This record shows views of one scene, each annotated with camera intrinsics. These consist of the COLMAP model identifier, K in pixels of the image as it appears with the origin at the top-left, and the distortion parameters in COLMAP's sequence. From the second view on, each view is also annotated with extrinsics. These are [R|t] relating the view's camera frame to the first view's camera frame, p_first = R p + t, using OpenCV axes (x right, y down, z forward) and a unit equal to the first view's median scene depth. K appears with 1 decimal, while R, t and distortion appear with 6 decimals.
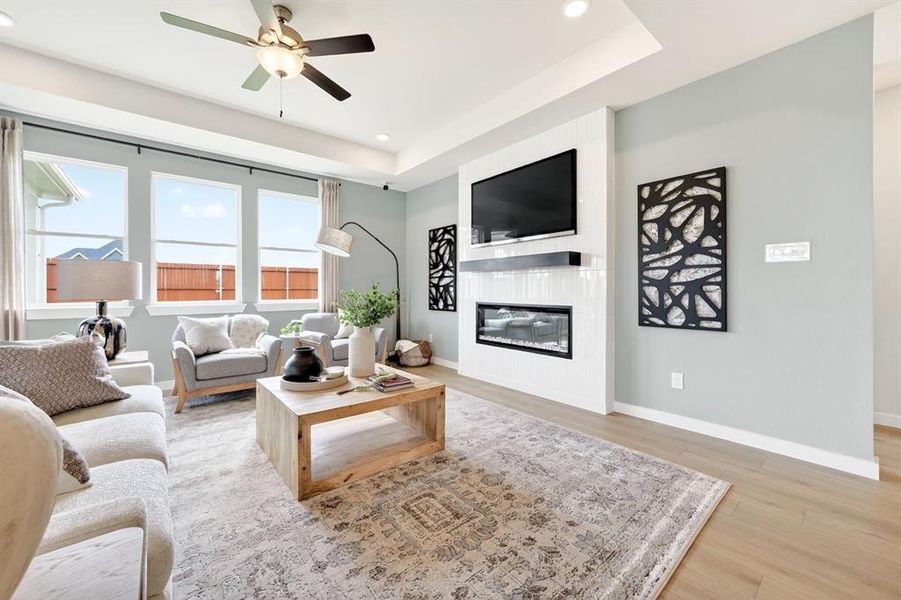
lens RADIAL K [[357.1, 0, 445.3], [0, 357.1, 288.3], [0, 0, 1]] dist [-0.006746, 0.001540]
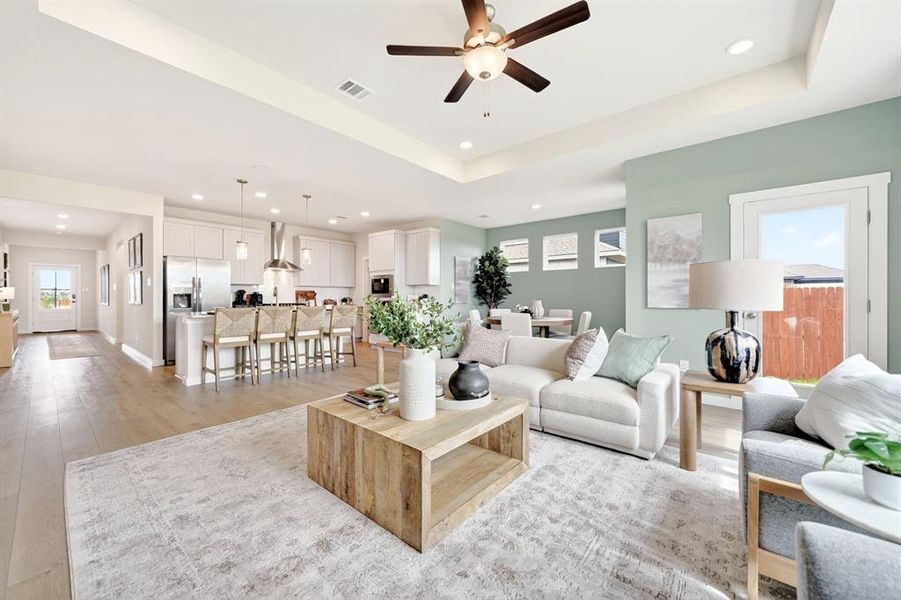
lens RADIAL K [[350.1, 0, 448.3], [0, 350.1, 298.9], [0, 0, 1]] dist [-0.015399, 0.000356]
pose [[-0.984095, 0.002078, -0.177629, -0.171267], [0.002290, 0.999997, -0.000989, 0.007265], [0.177626, -0.001380, -0.984097, 1.676669]]
